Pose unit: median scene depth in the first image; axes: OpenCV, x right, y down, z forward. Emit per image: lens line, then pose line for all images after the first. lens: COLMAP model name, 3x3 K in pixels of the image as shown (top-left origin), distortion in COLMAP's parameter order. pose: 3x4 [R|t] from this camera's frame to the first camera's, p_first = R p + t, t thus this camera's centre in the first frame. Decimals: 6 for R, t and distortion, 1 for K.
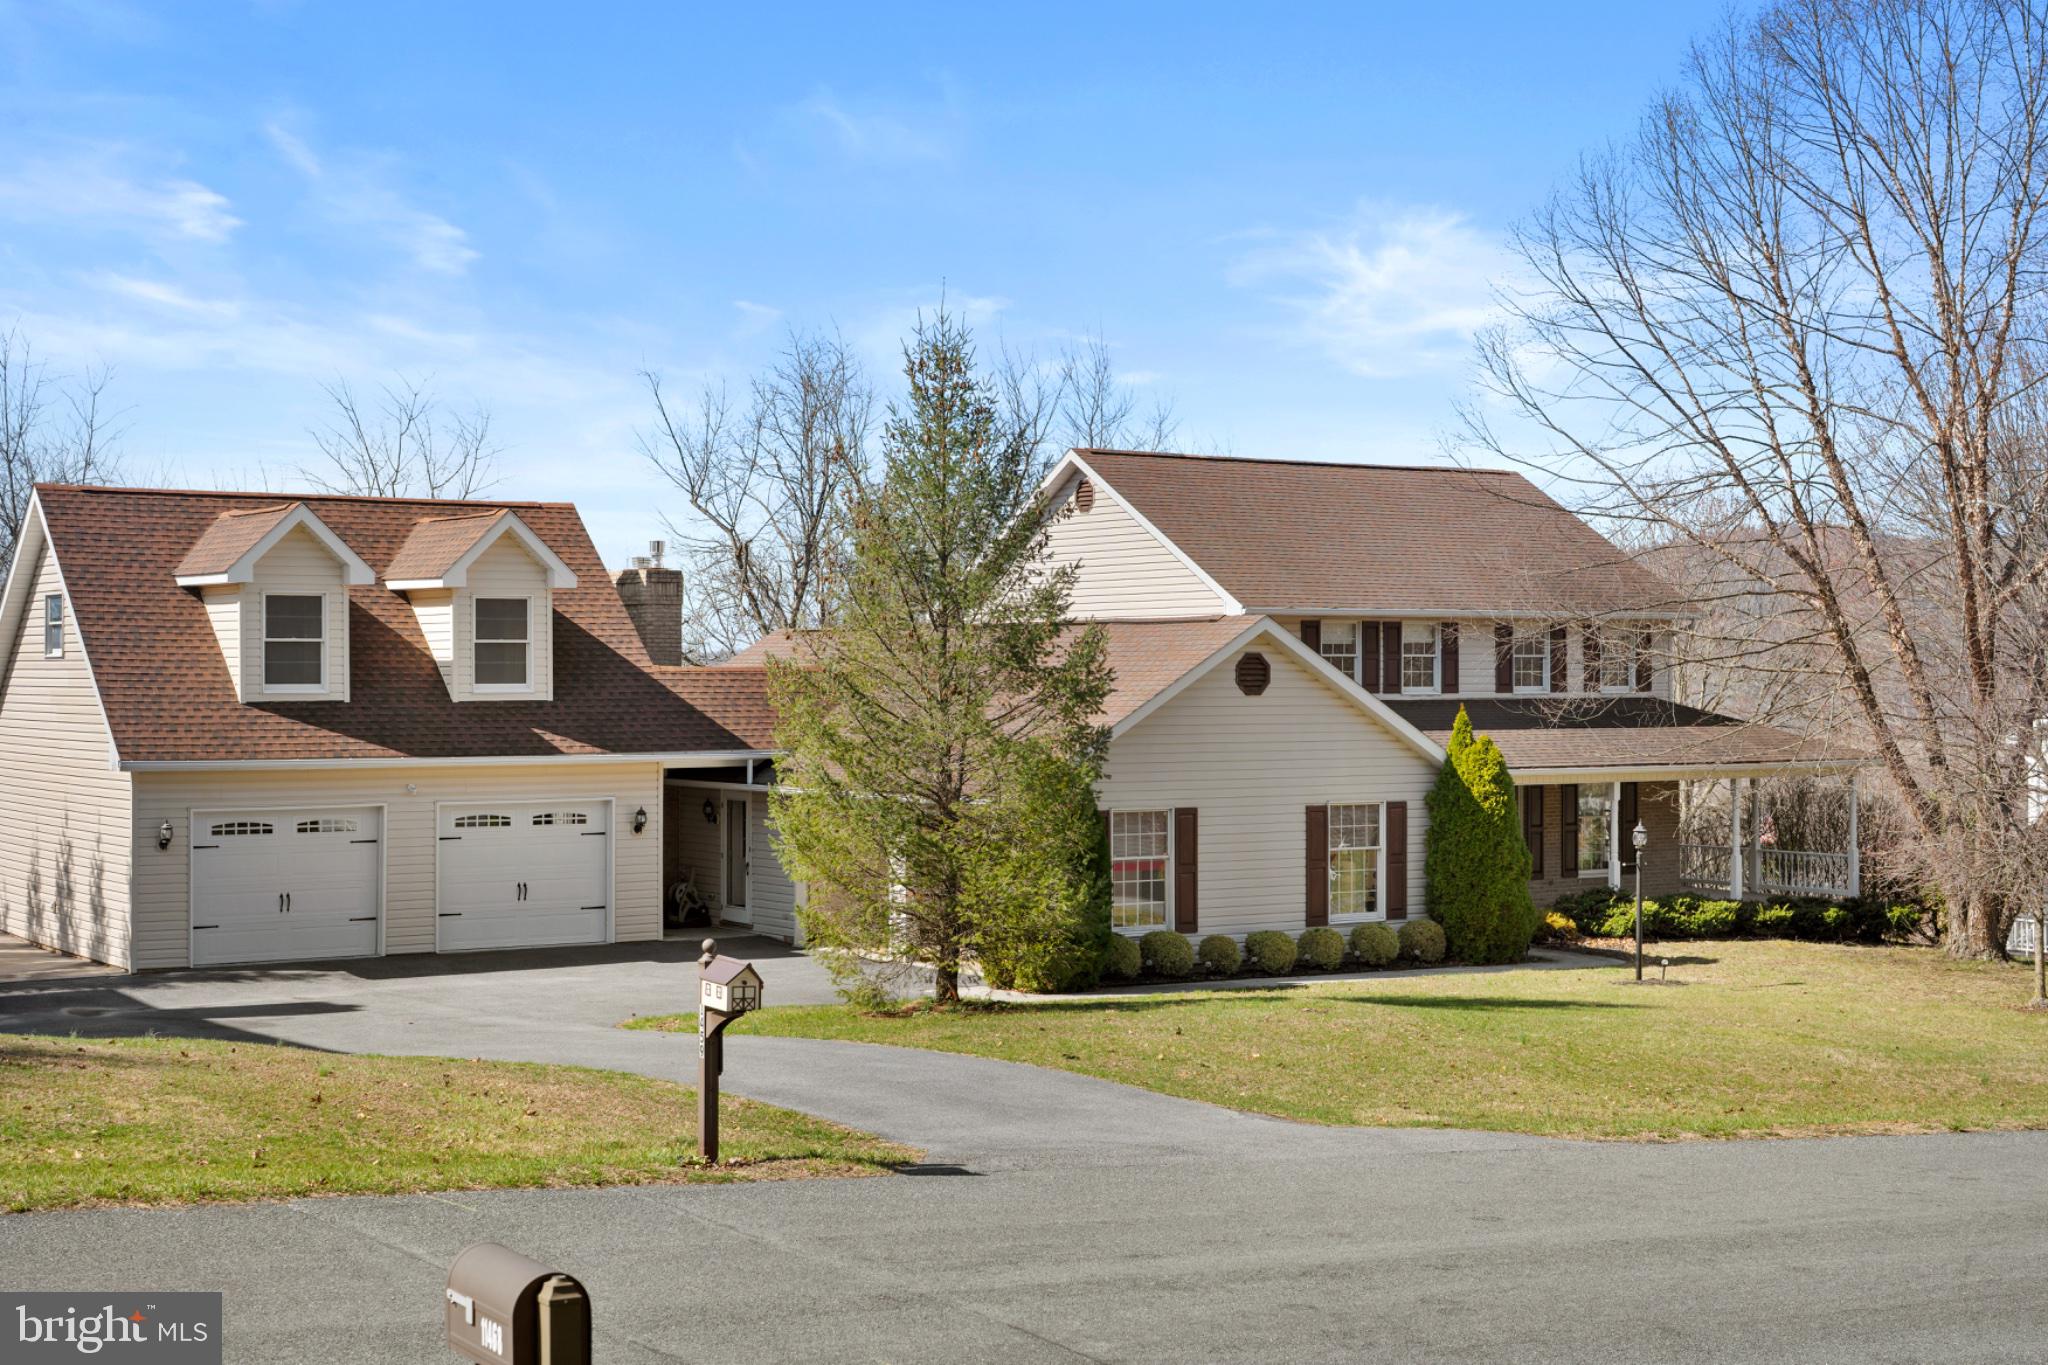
lens RADIAL K [[2946.8, 0, 1024.0], [0, 2946.8, 682.5], [0, 0, 1]] dist [0.051415, 0.018395]
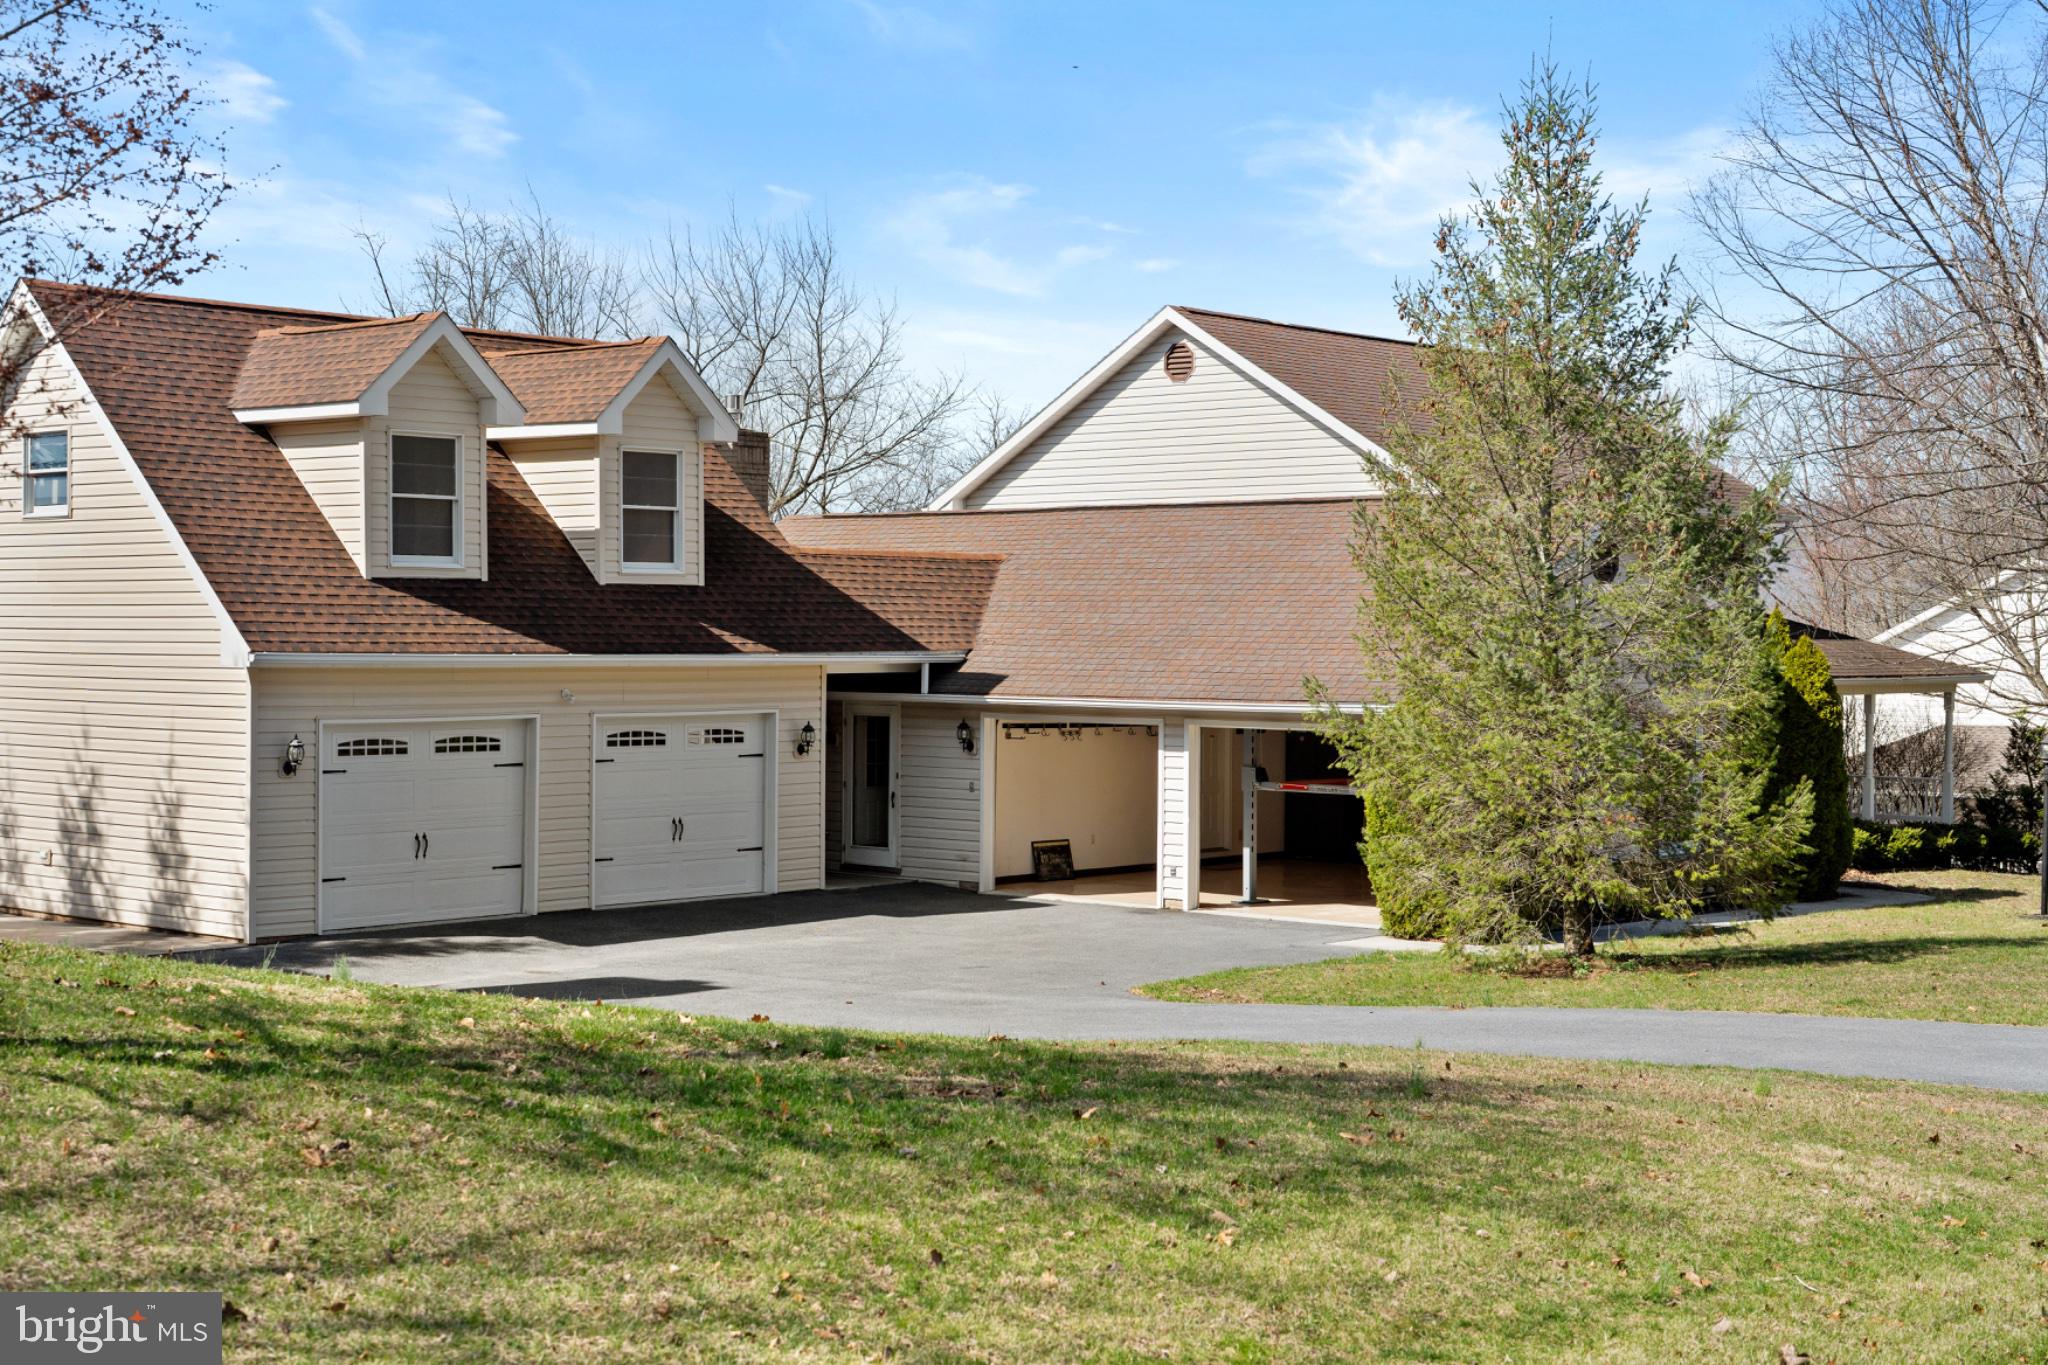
lens RADIAL K [[2853.1, 0, 1024.0], [0, 2853.1, 682.5], [0, 0, 1]] dist [0.042167, 0.040197]
pose [[0.964498, 0.003269, 0.264069, -0.281598], [-0.007760, 0.999842, 0.015967, 0.019336], [-0.263975, -0.017450, 0.964372, 0.249987]]
